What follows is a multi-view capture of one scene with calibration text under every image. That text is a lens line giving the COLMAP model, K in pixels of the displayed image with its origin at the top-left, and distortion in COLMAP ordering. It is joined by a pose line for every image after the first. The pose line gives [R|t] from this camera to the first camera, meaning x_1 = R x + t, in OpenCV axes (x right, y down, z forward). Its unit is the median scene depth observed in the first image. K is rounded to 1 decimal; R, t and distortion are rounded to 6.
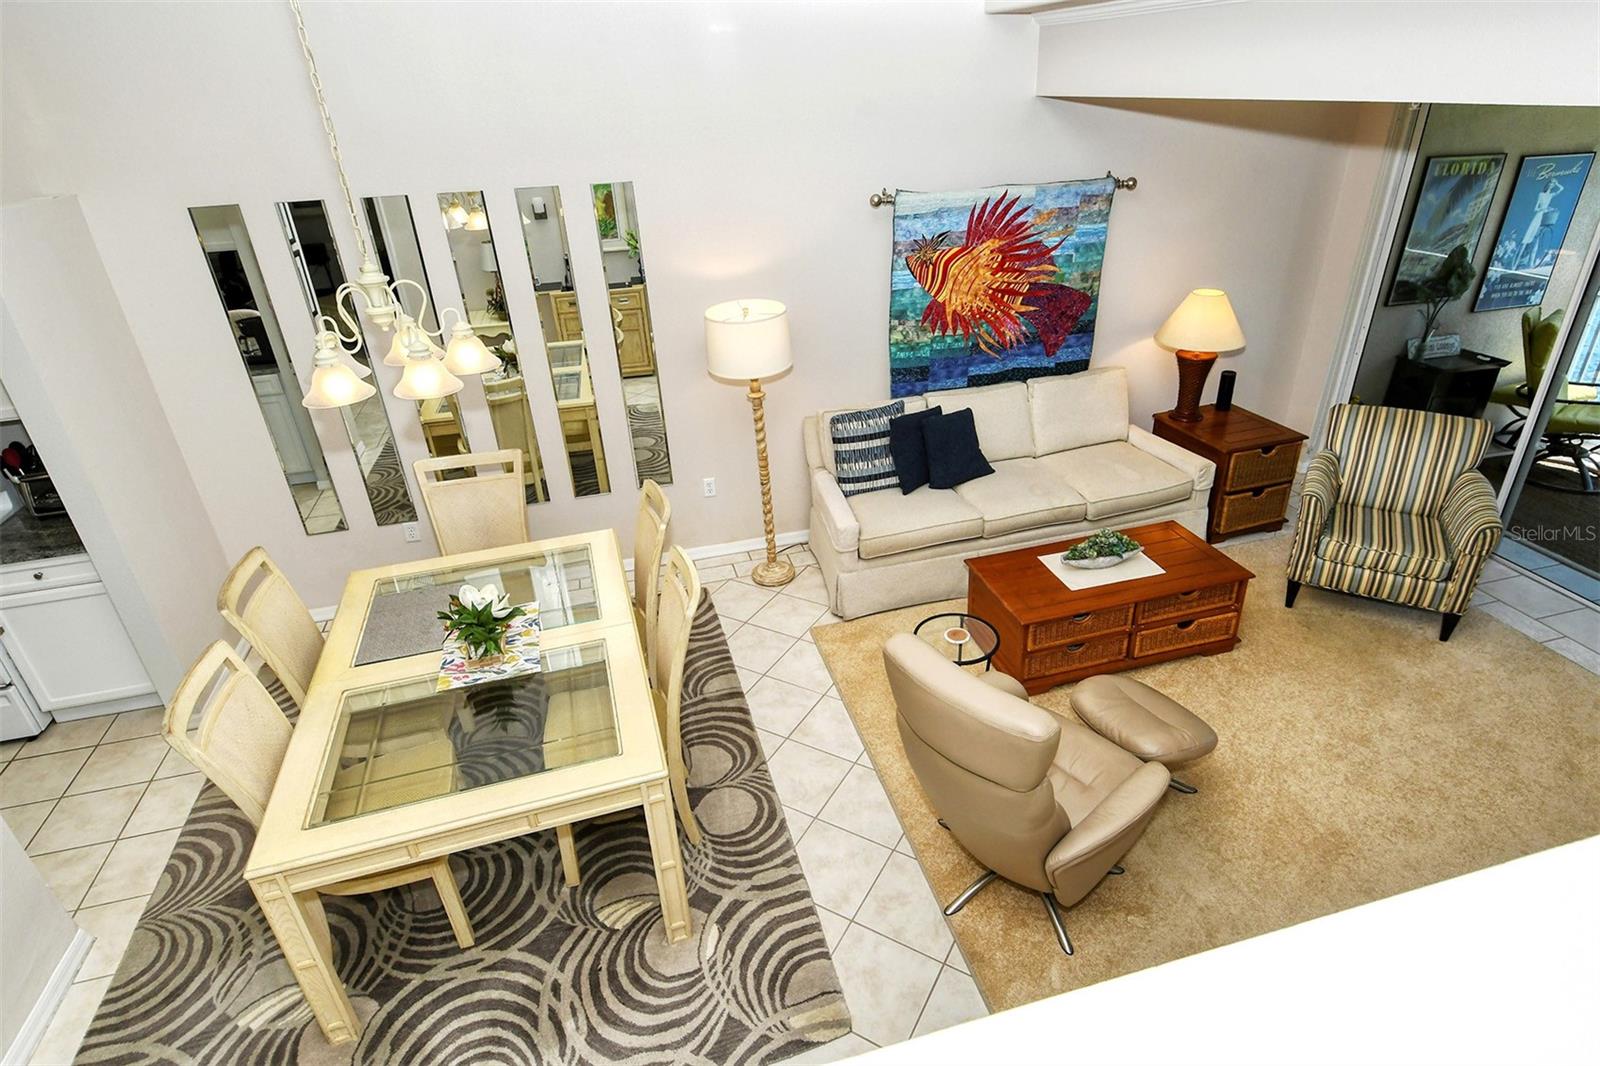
lens RADIAL K [[852.1, 0, 810.8], [0, 852.1, 544.7], [0, 0, 1]] dist [0.025316, -0.017532]
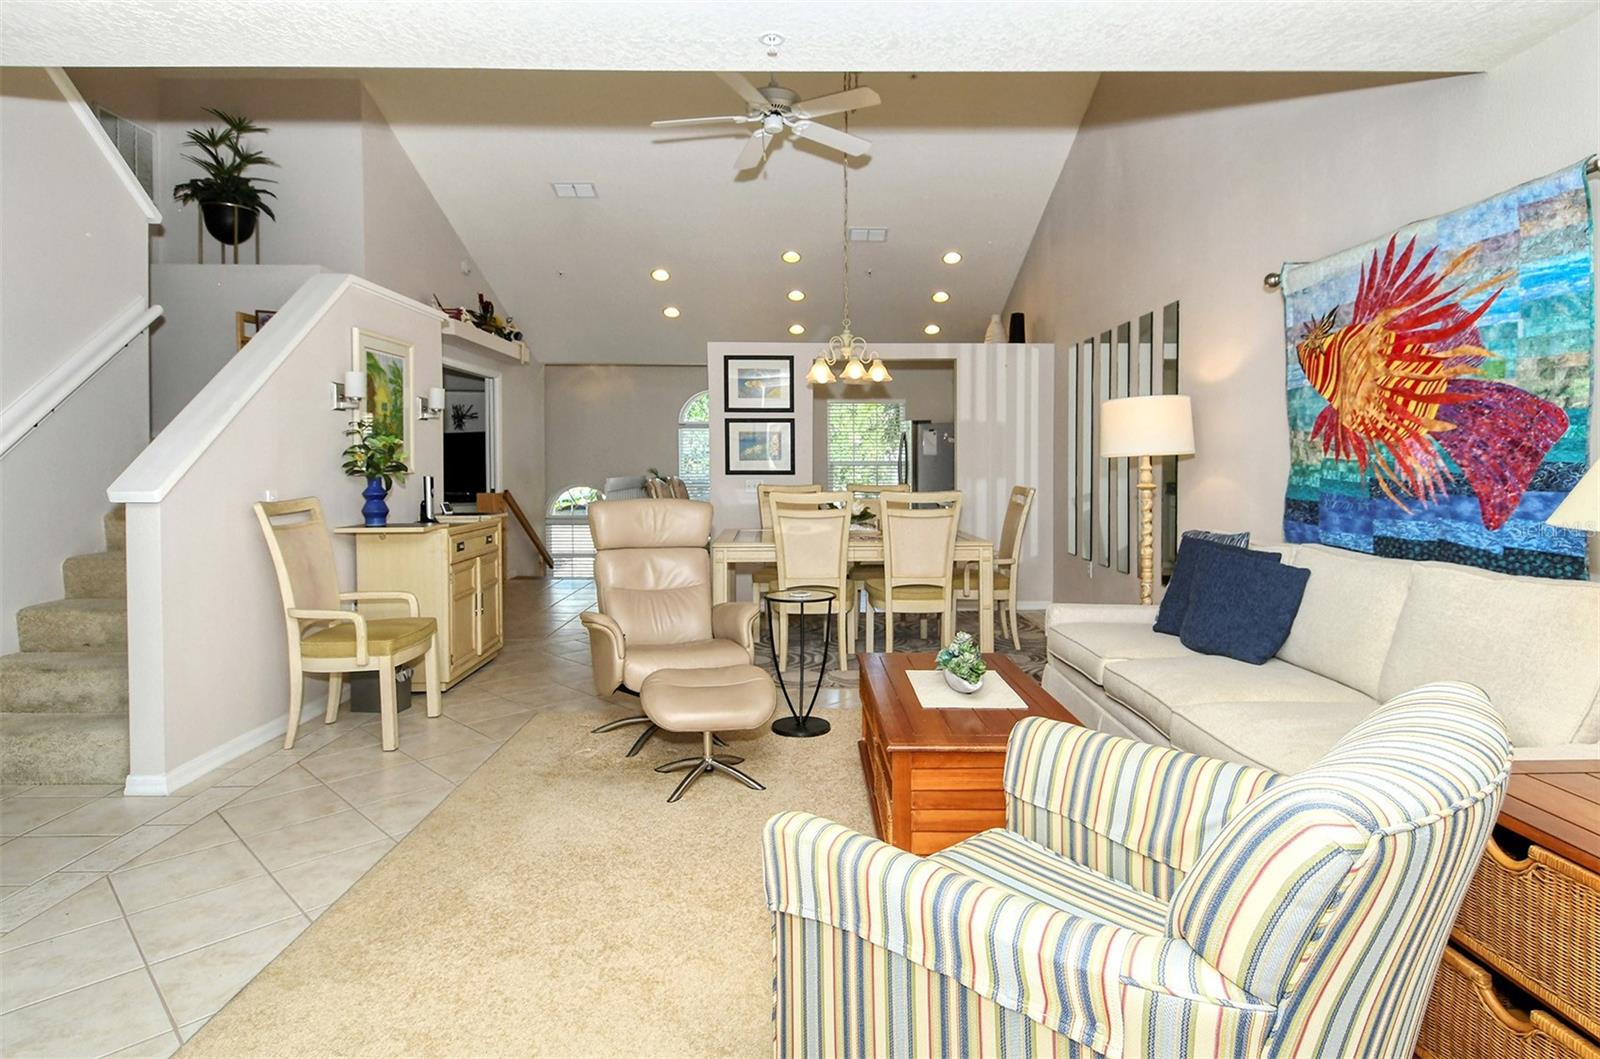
lens RADIAL K [[854.3, 0, 804.3], [0, 854.3, 501.4], [0, 0, 1]] dist [0.024390, -0.015670]
pose [[-0.255279, 0.081293, -0.963444, 0.911389], [-0.451118, 0.871334, 0.193051, -0.164680], [0.855176, 0.483909, -0.185761, 0.808761]]
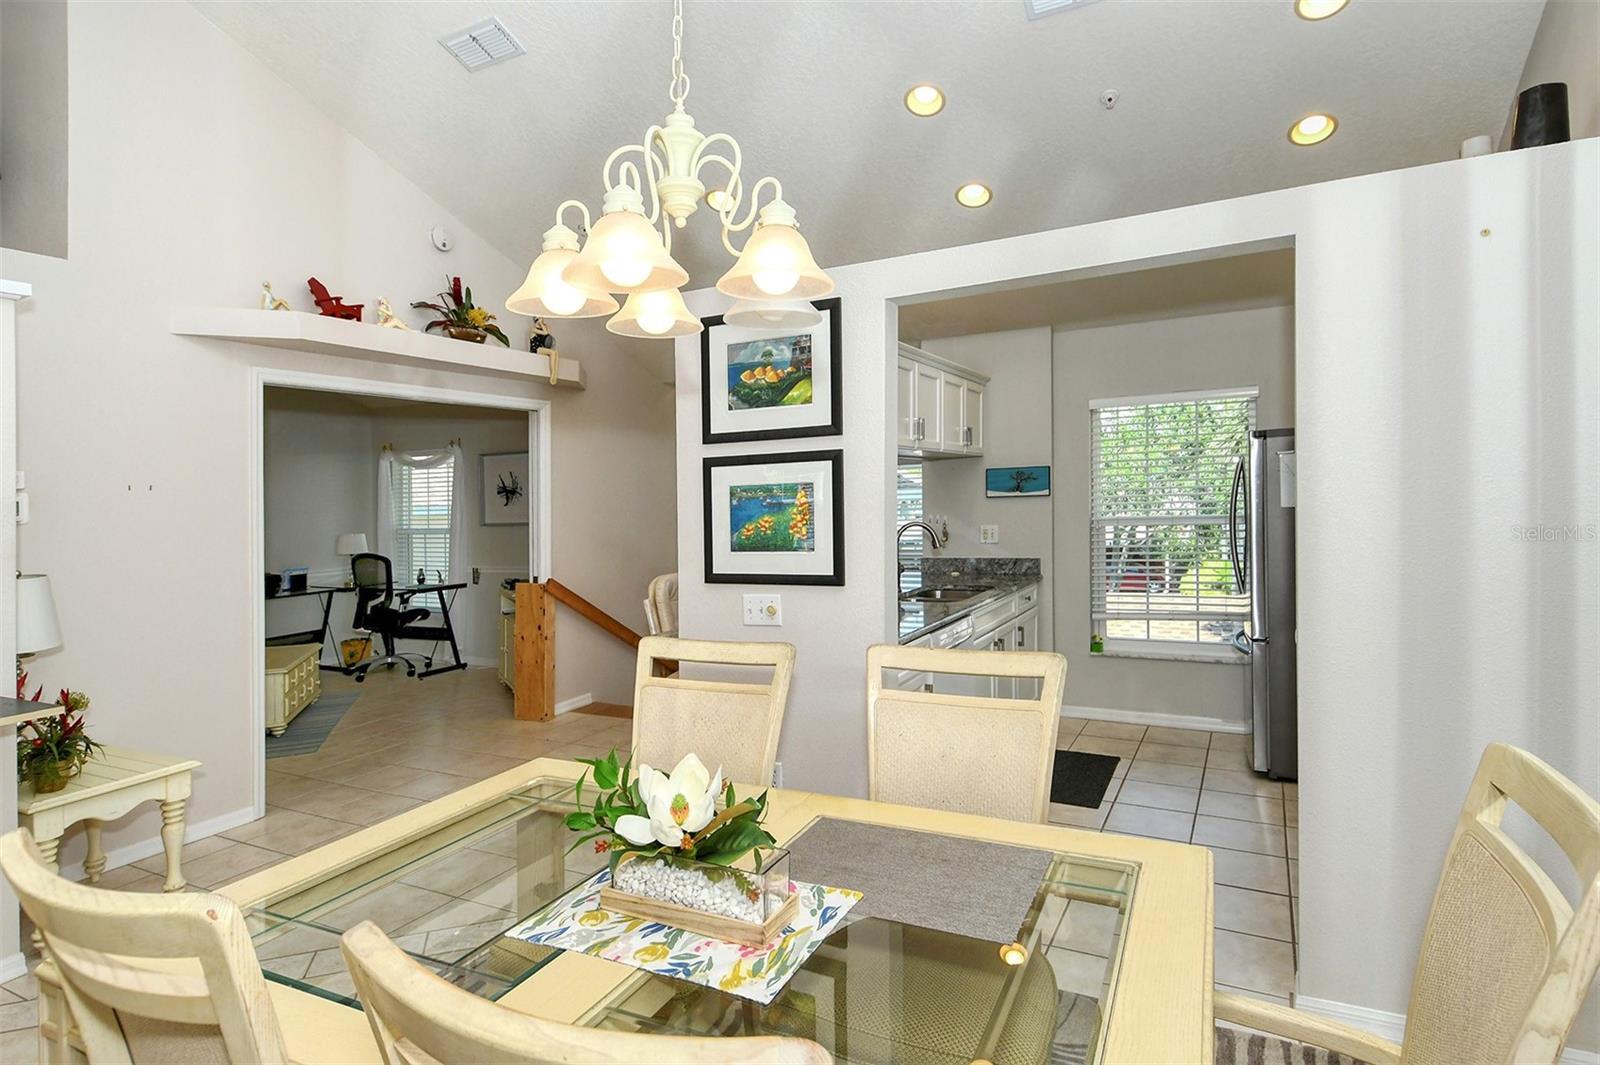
lens RADIAL K [[852.1, 0, 811.2], [0, 852.1, 482.7], [0, 0, 1]] dist [0.025316, -0.017532]
pose [[-0.676376, 0.045516, -0.735149, -0.064224], [-0.298187, 0.895719, 0.329806, -0.170866], [0.673498, 0.442284, -0.592271, 0.808439]]
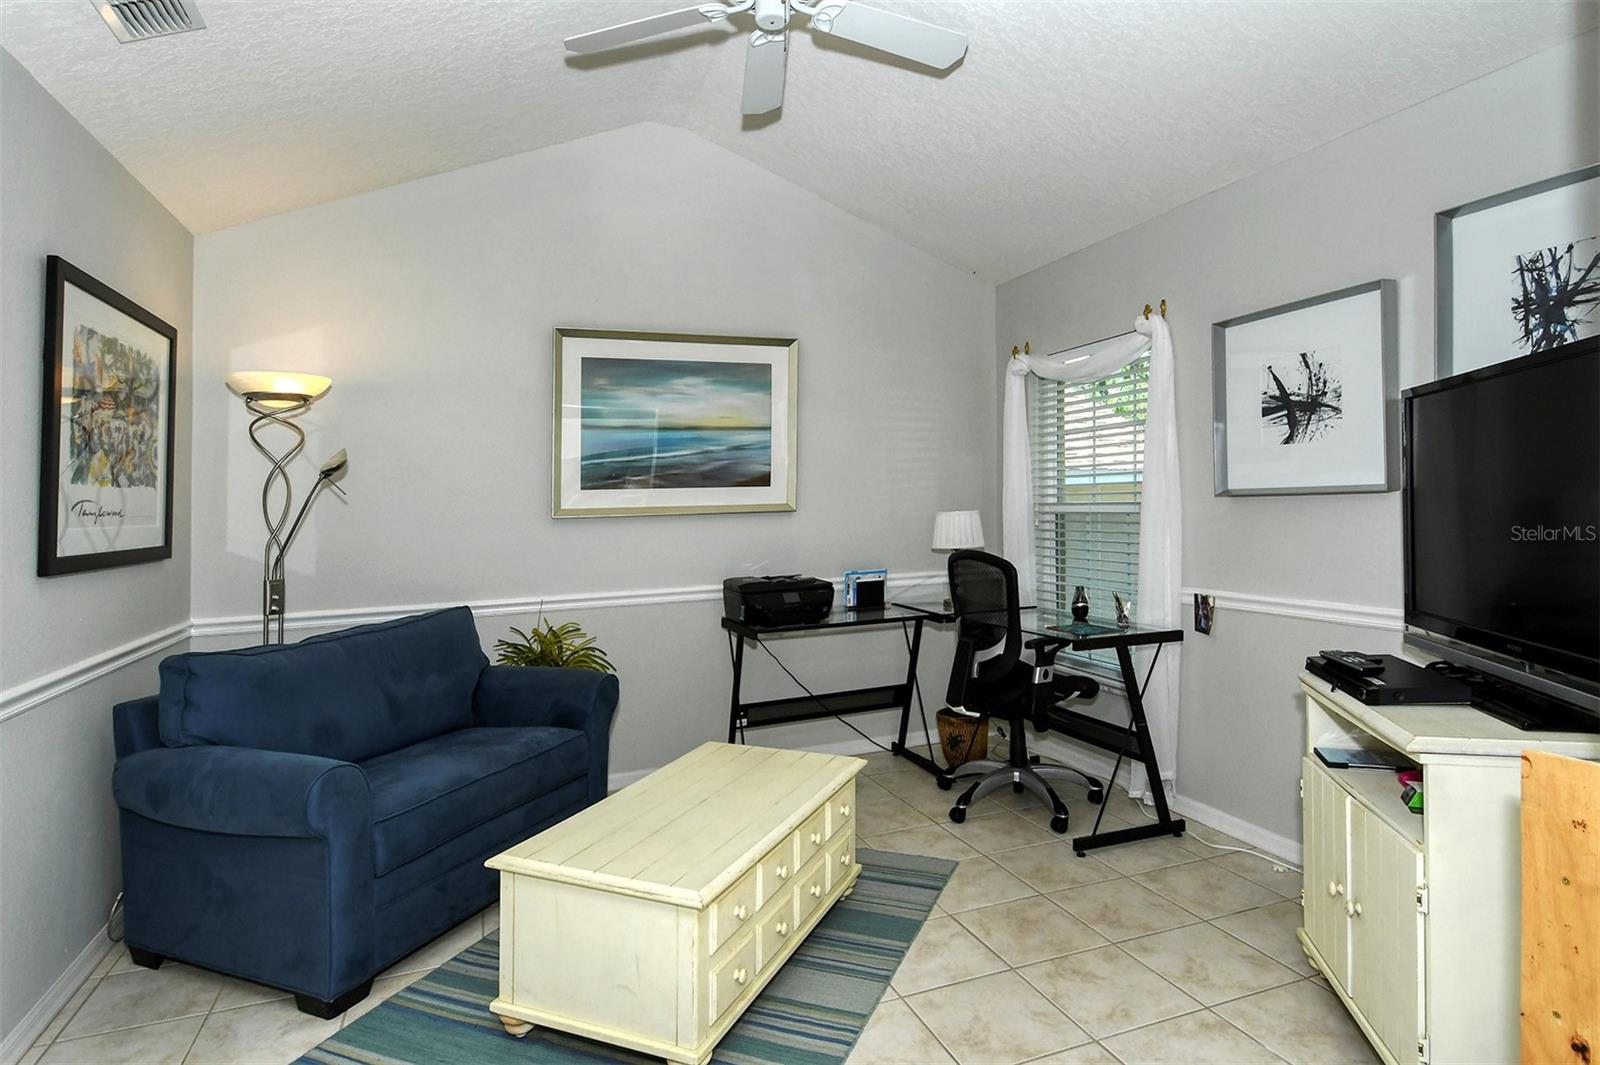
lens RADIAL K [[852.1, 0, 805.7], [0, 852.1, 539.6], [0, 0, 1]] dist [0.025316, -0.017532]
pose [[-0.993926, 0.073073, -0.082288, -0.452714], [0.021139, 0.860582, 0.508874, 0.309202], [0.108001, 0.504043, -0.856899, 0.014850]]
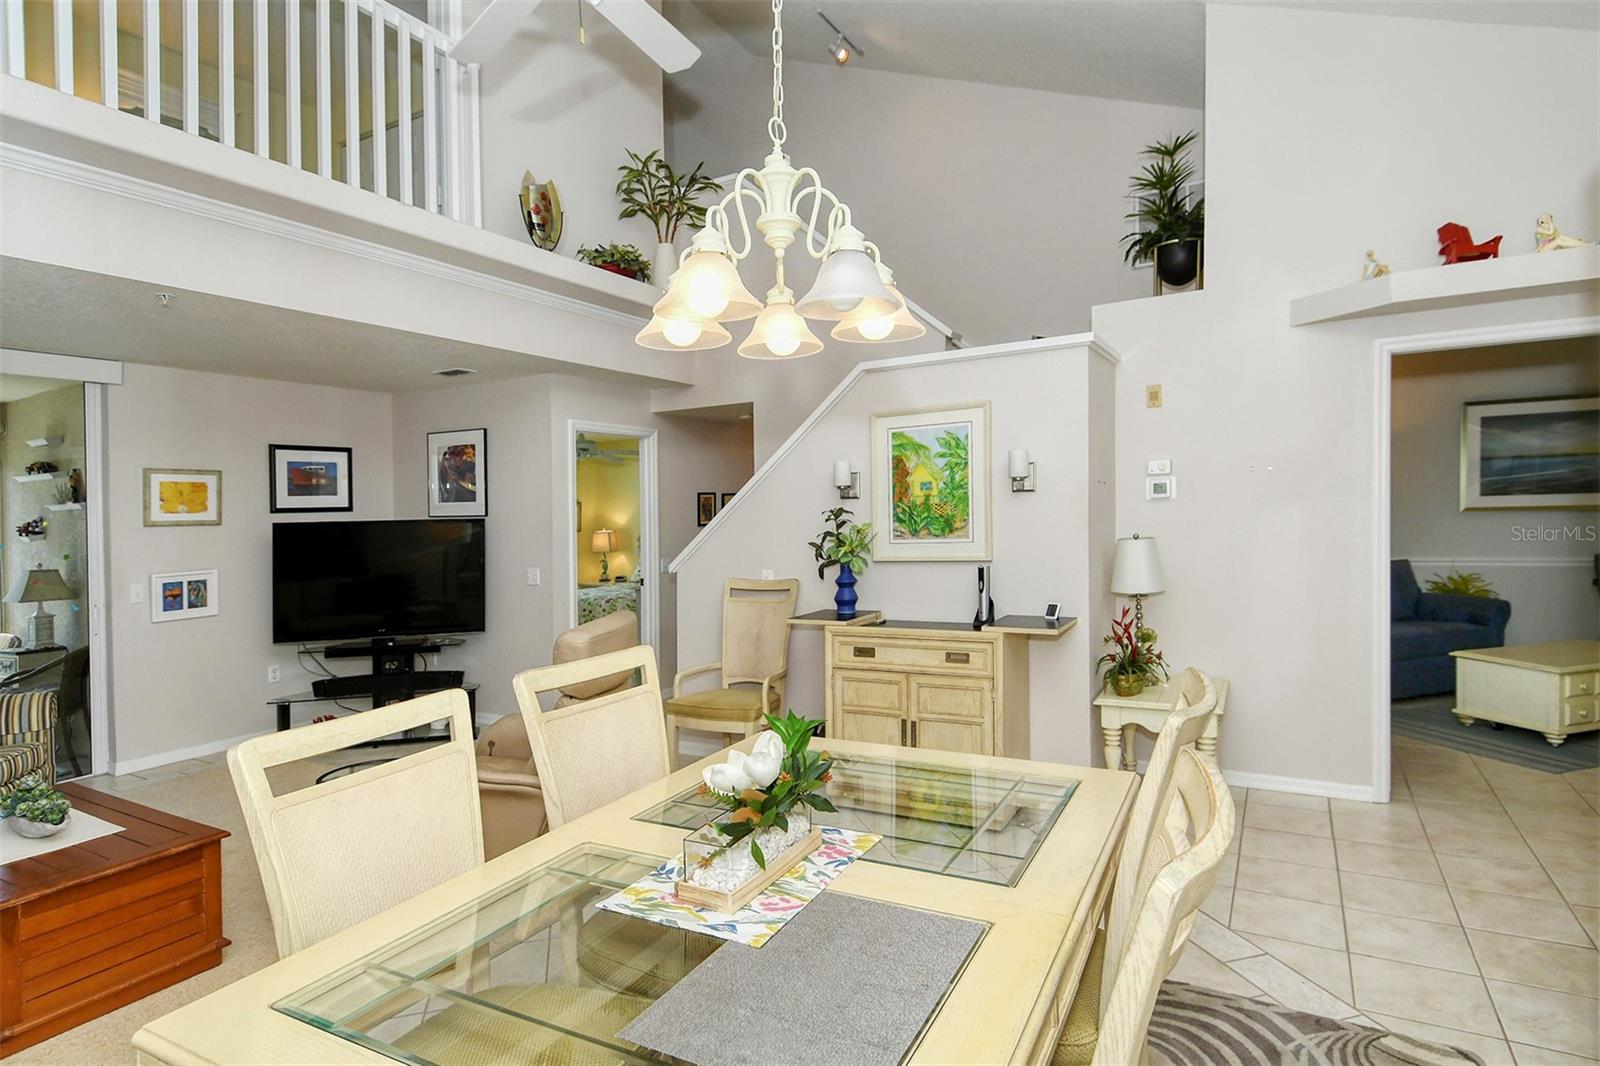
lens RADIAL K [[852.1, 0, 819.2], [0, 852.1, 495.8], [0, 0, 1]] dist [0.025316, -0.017532]
pose [[-0.705669, 0.073966, 0.704671, -0.535500], [0.386597, 0.873646, 0.295442, -0.147898], [-0.593780, 0.480907, -0.645099, 0.803483]]
